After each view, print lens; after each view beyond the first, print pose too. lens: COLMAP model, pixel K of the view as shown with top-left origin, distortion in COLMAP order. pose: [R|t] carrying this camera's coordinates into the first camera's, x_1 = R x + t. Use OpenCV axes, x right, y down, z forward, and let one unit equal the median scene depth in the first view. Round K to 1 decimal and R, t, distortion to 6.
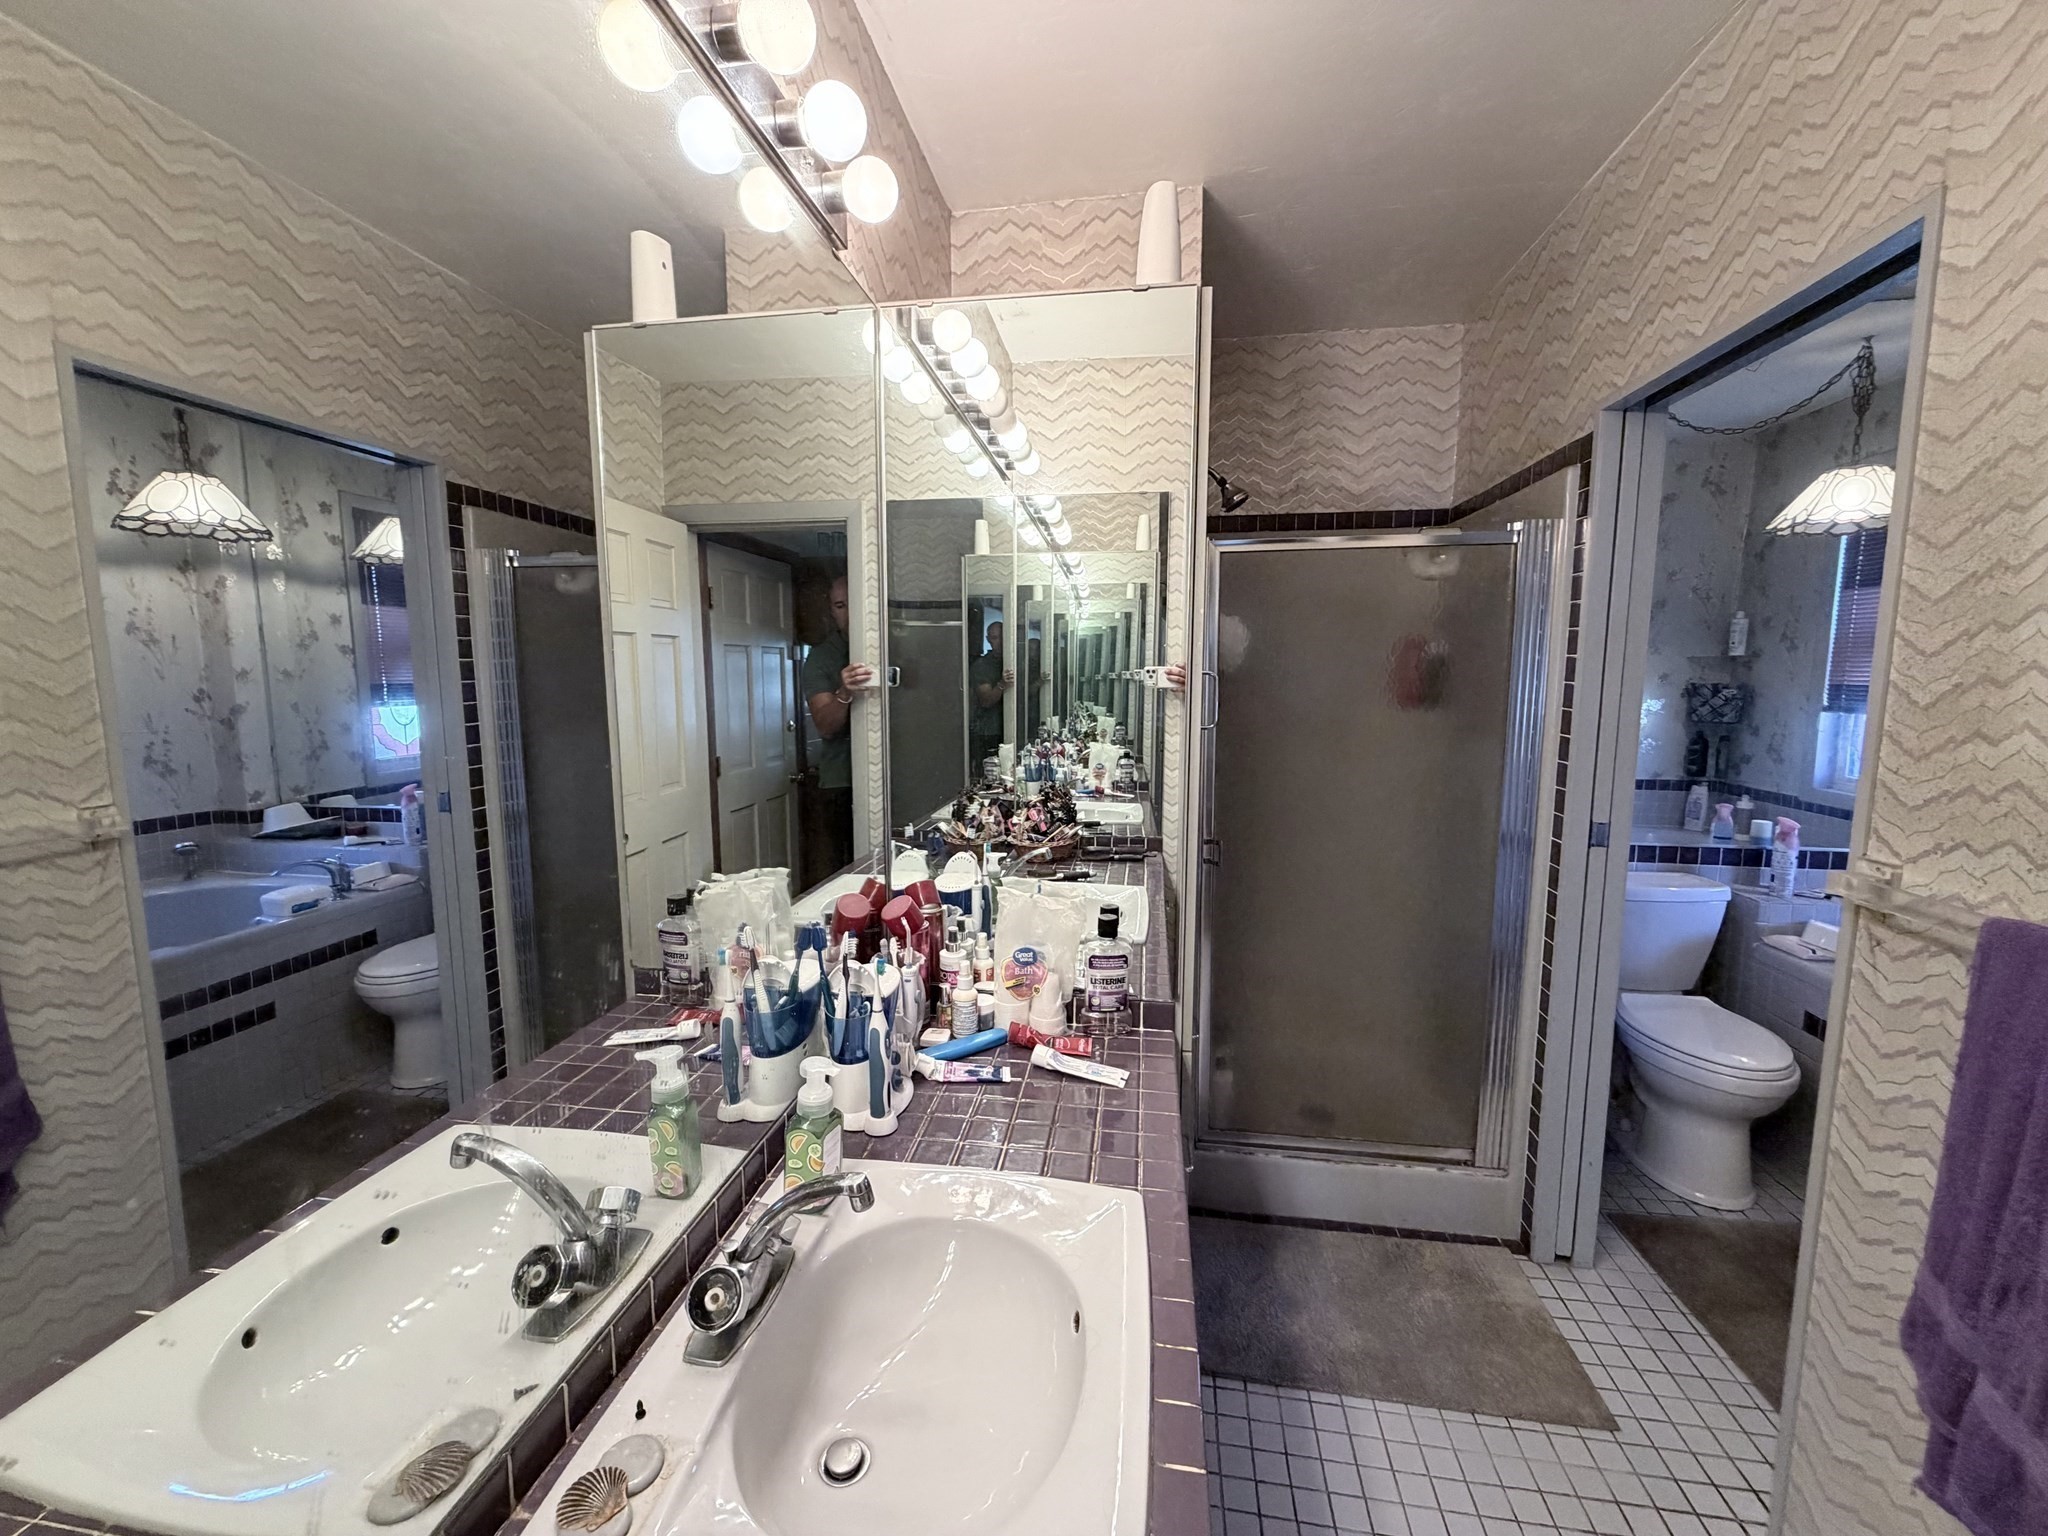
lens RADIAL K [[818.2, 0, 1022.3], [0, 818.2, 771.5], [0, 0, 1]] dist [0.001147, 0.000134]
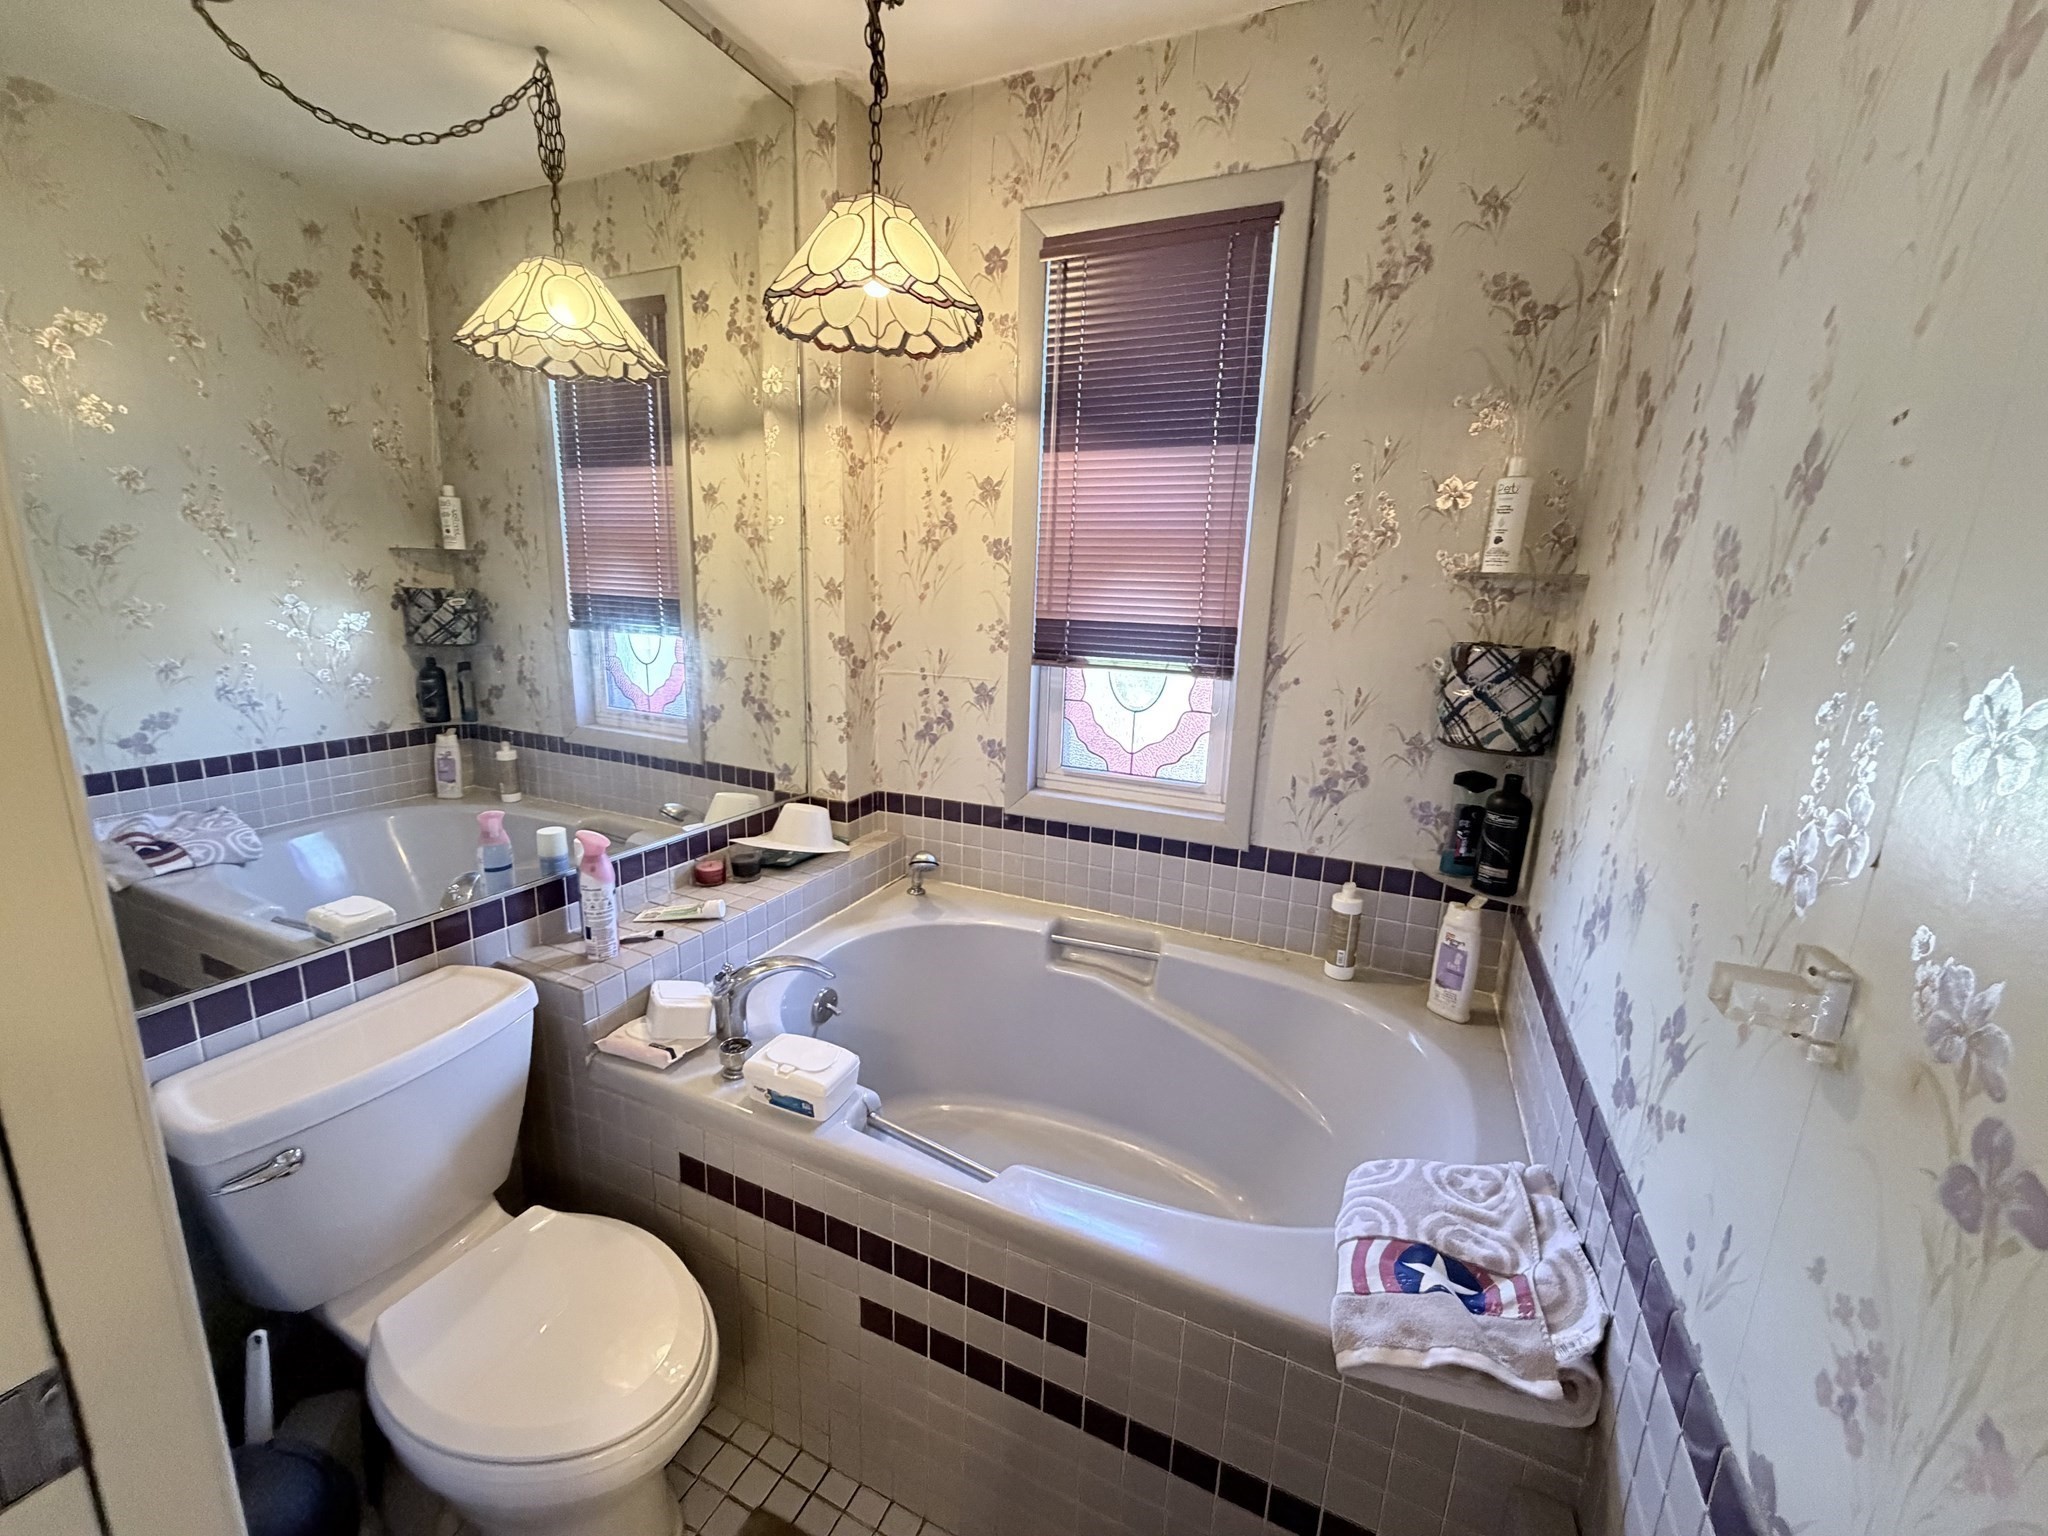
lens RADIAL K [[818.2, 0, 1021.8], [0, 818.2, 769.3], [0, 0, 1]] dist [0.001147, 0.000134]
pose [[0.263587, -0.196201, 0.944472, 0.291827], [0.079195, 0.980193, 0.181520, -0.044419], [-0.961379, 0.026951, 0.273904, 0.336653]]
